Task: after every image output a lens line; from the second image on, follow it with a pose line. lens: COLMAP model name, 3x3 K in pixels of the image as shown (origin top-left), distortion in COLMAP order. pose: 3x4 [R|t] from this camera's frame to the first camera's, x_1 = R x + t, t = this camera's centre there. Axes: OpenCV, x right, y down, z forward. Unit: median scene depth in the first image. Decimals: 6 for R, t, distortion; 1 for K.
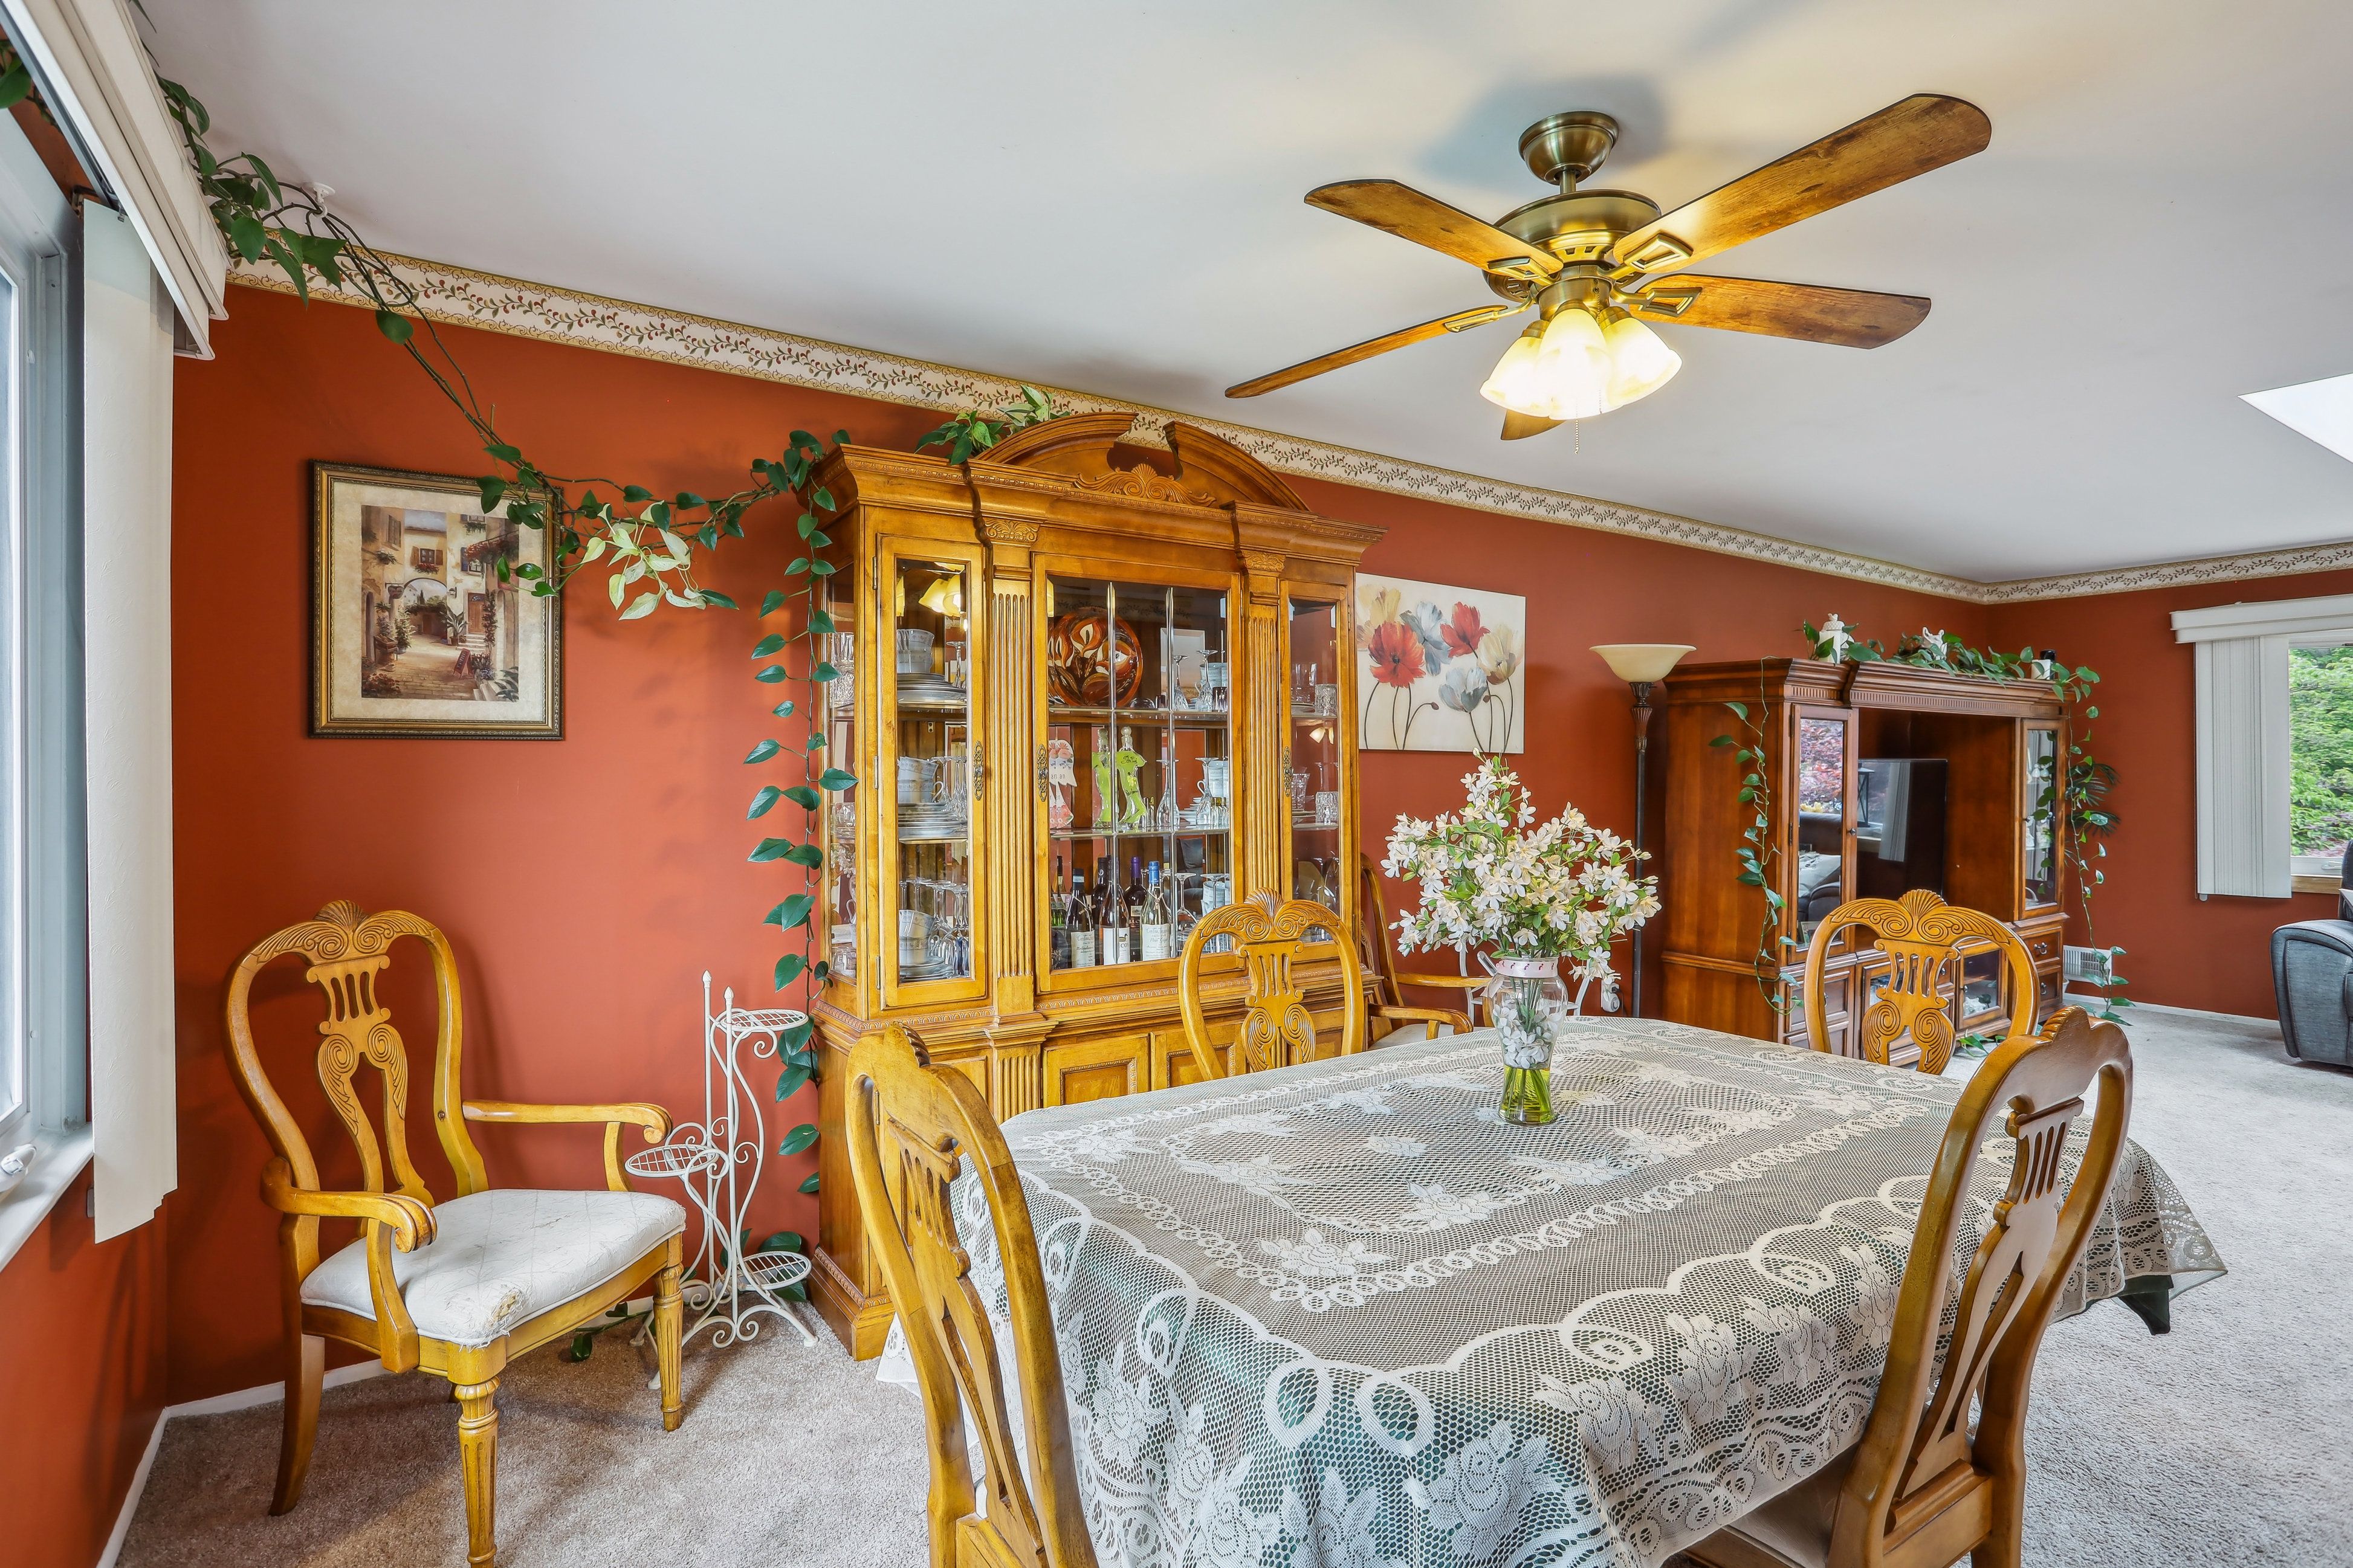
lens RADIAL K [[1166.4, 0, 1180.1], [0, 1166.4, 801.5], [0, 0, 1]] dist [-0.069550, 0.053983]
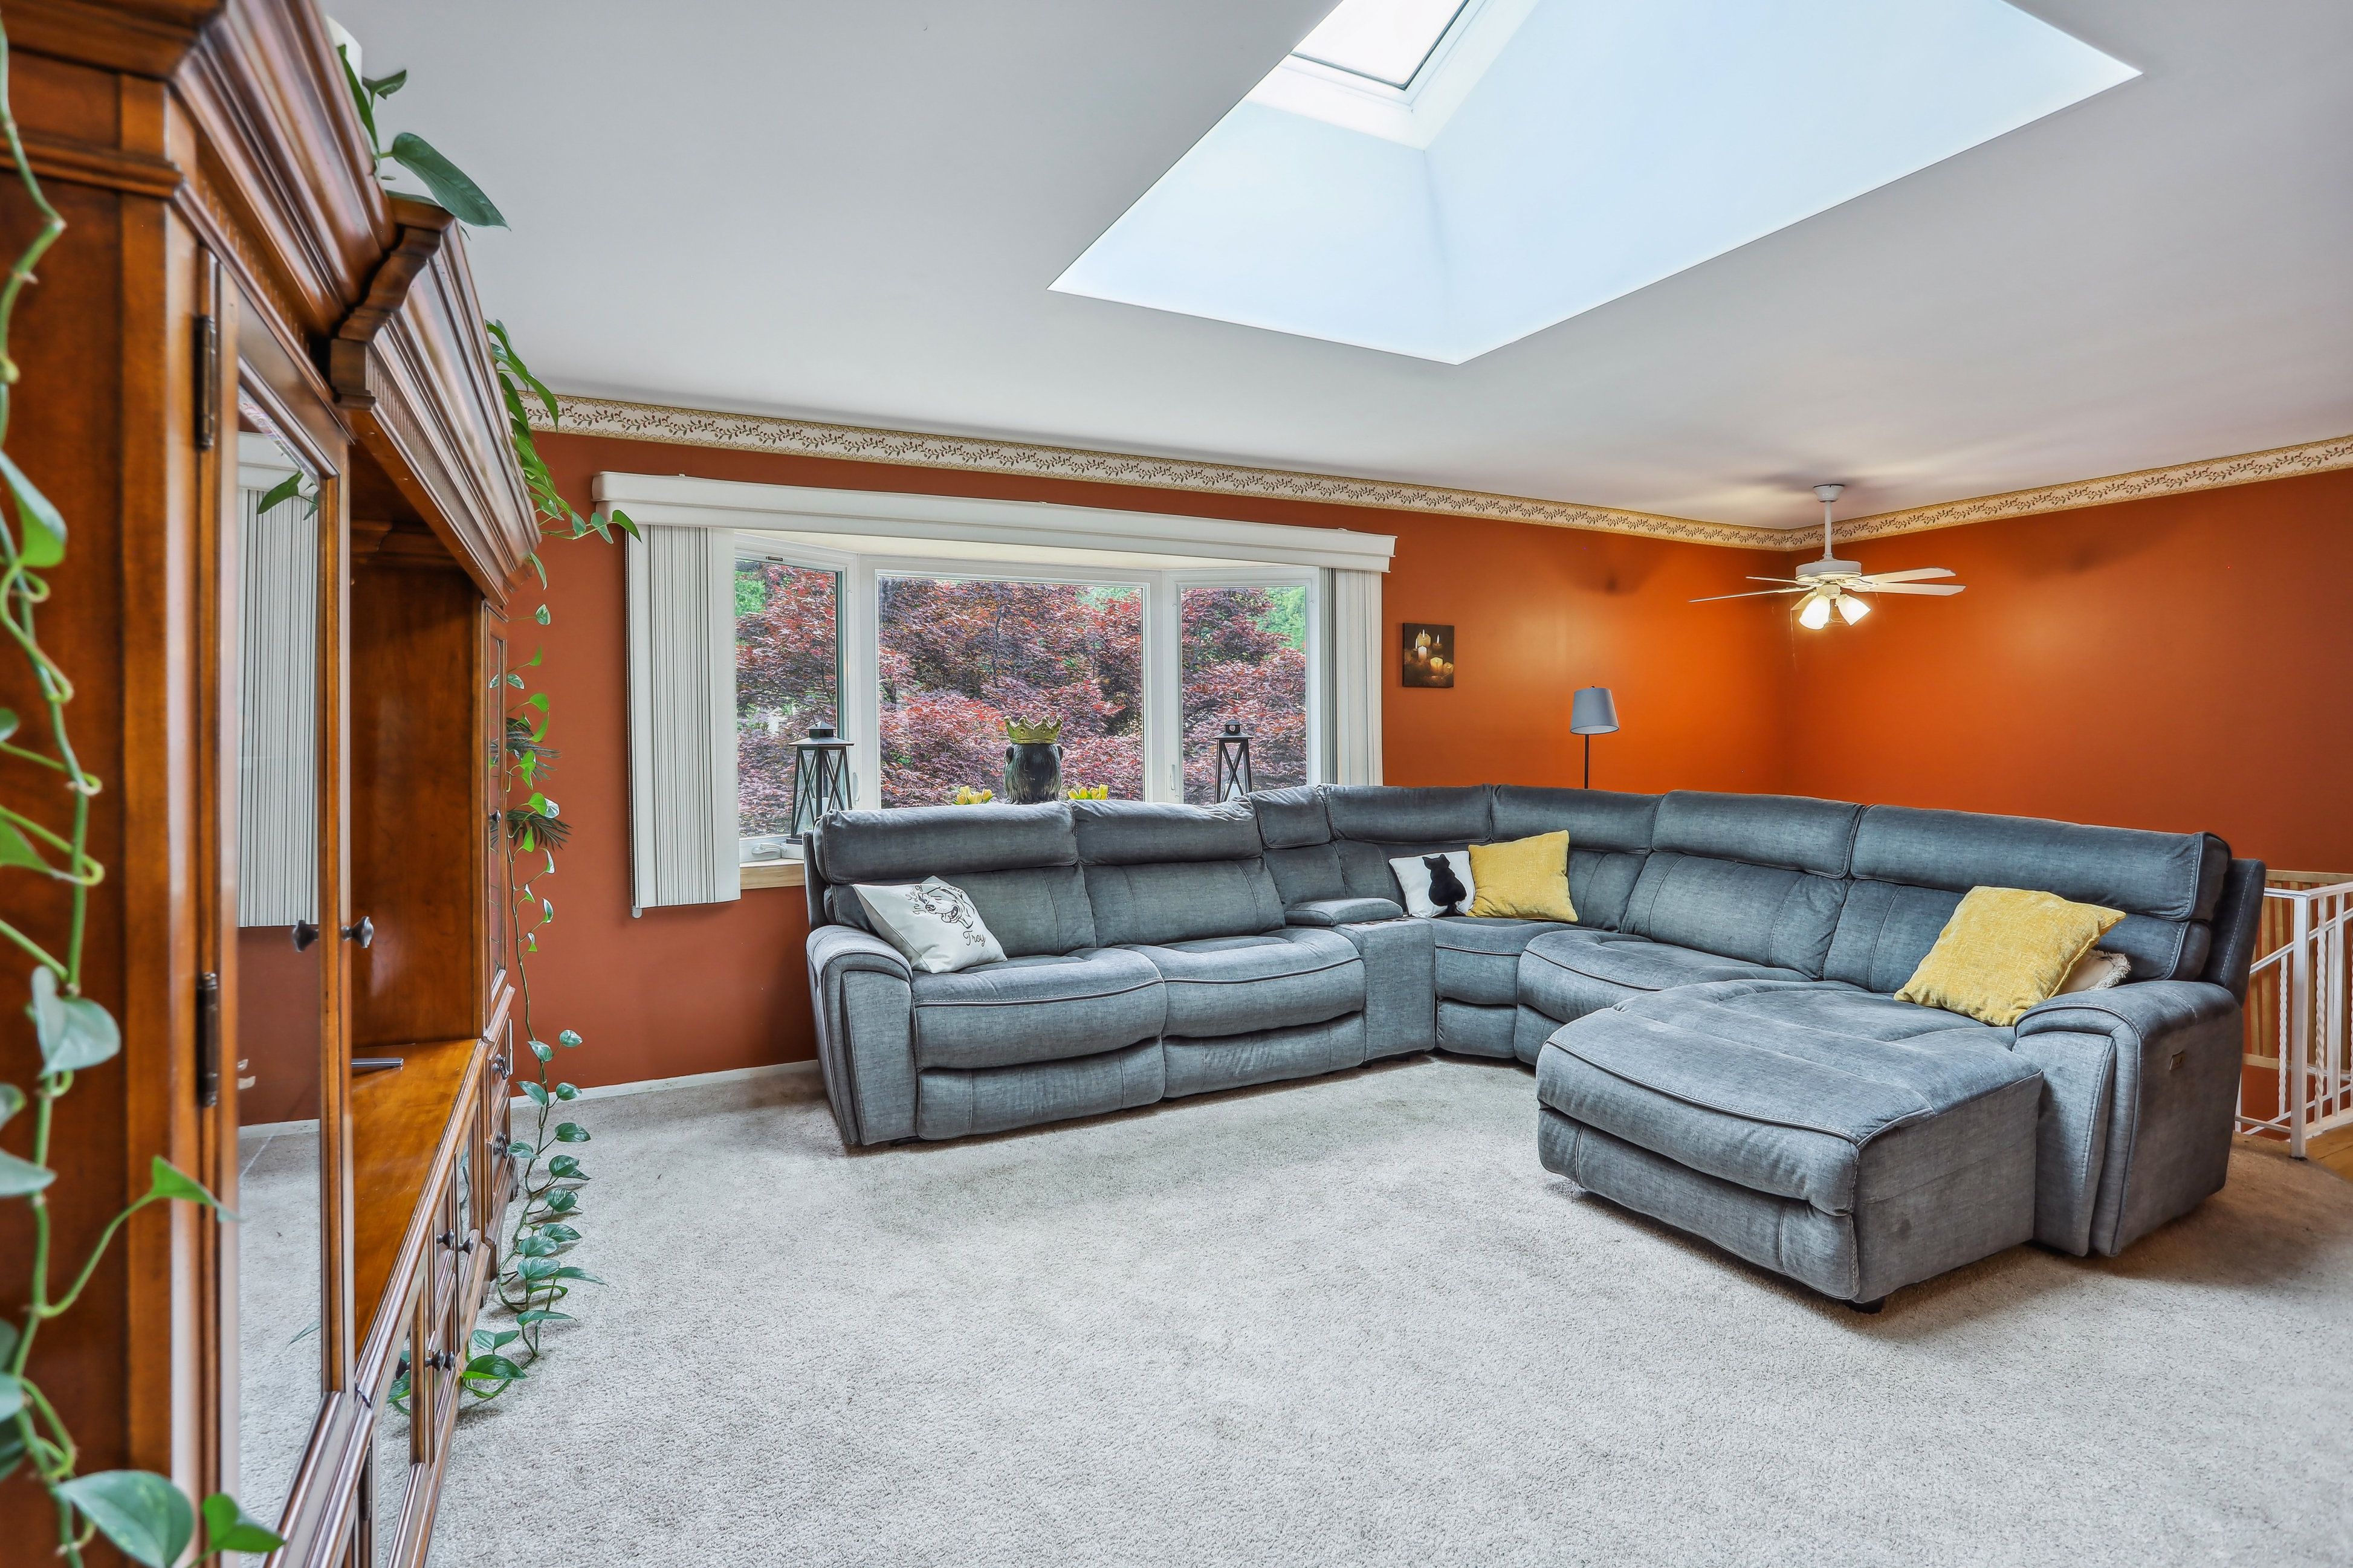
lens RADIAL K [[1155.7, 0, 1179.8], [0, 1155.7, 771.5], [0, 0, 1]] dist [-0.072912, 0.051375]
pose [[0.122117, -0.030485, 0.992047, 0.386950], [0.027900, 0.999239, 0.027271, -0.010786], [-0.992124, 0.024348, 0.122874, 0.838059]]
